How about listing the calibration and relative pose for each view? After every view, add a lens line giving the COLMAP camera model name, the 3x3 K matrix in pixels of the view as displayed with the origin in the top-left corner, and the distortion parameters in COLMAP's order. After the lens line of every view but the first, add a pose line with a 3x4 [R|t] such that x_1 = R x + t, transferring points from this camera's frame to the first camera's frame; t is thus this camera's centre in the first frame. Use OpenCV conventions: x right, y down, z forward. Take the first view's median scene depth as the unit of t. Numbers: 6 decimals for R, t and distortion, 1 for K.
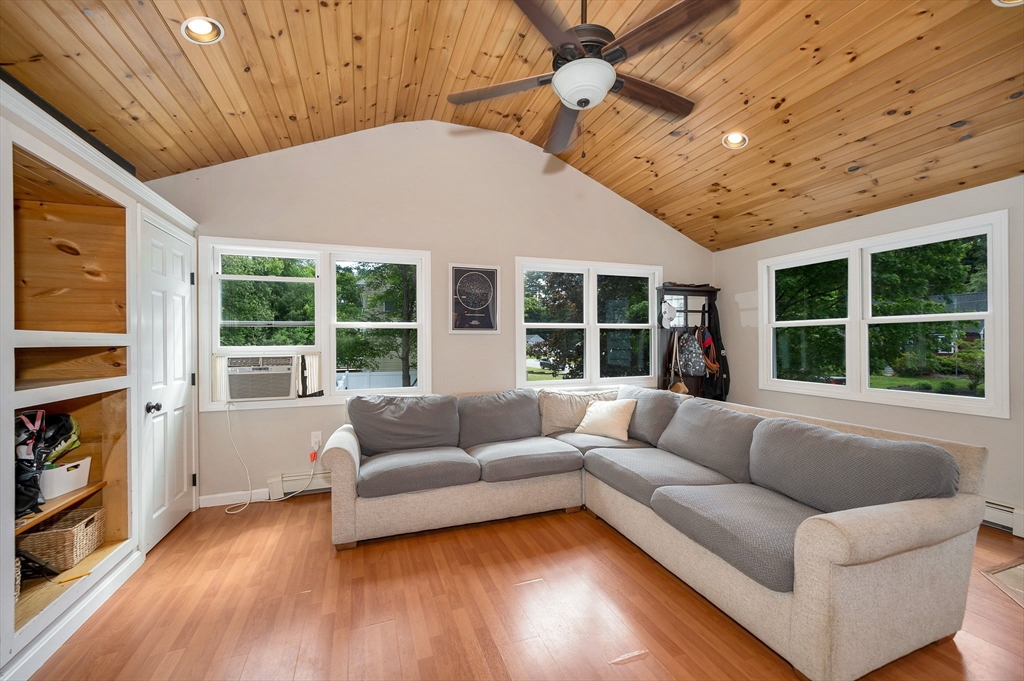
lens RADIAL K [[410.5, 0, 505.4], [0, 410.5, 341.8], [0, 0, 1]] dist [0.001223, 0.000008]
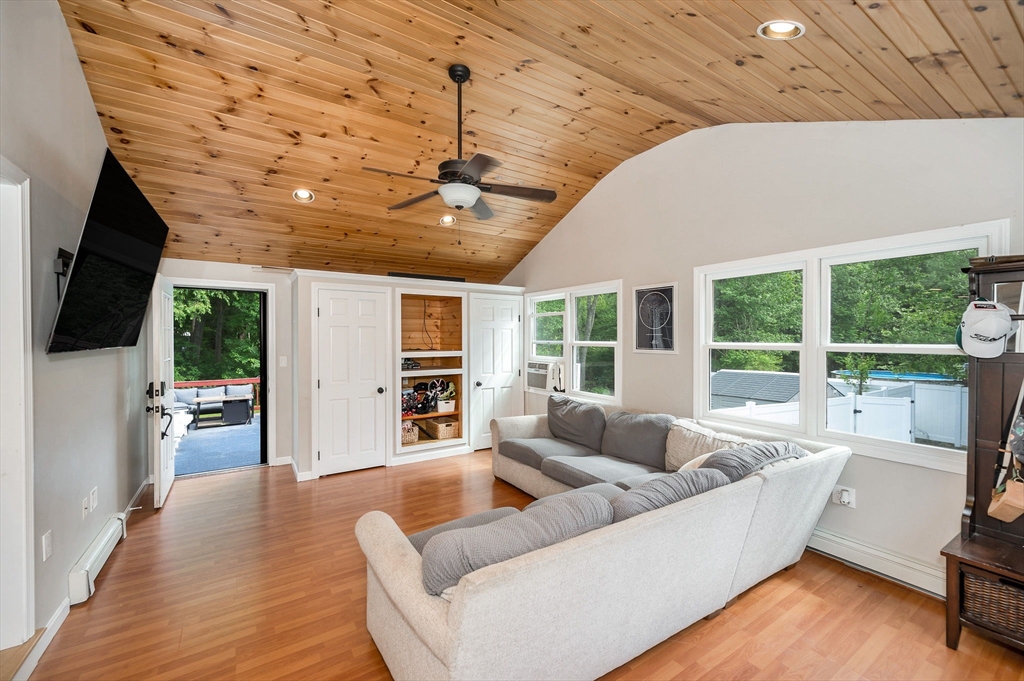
lens RADIAL K [[410.5, 0, 505.4], [0, 410.5, 341.8], [0, 0, 1]] dist [0.001223, 0.000008]
pose [[0.223461, 0.017003, -0.974564, 0.982592], [0.002088, 0.999837, 0.017923, -0.078557], [0.974711, -0.006040, 0.223390, 0.498248]]
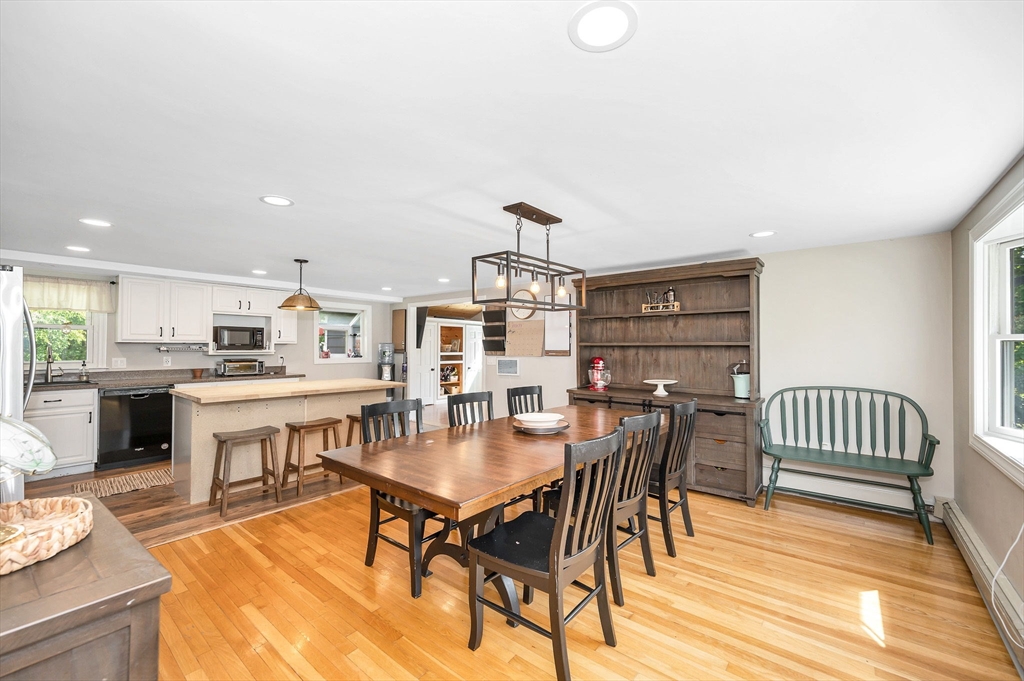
lens RADIAL K [[410.5, 0, 505.4], [0, 410.5, 341.8], [0, 0, 1]] dist [0.001223, 0.000008]
pose [[0.510562, -0.008050, -0.859803, 2.524230], [-0.003165, 0.999932, -0.011242, -0.064900], [0.859835, 0.008461, 0.510502, -0.764275]]
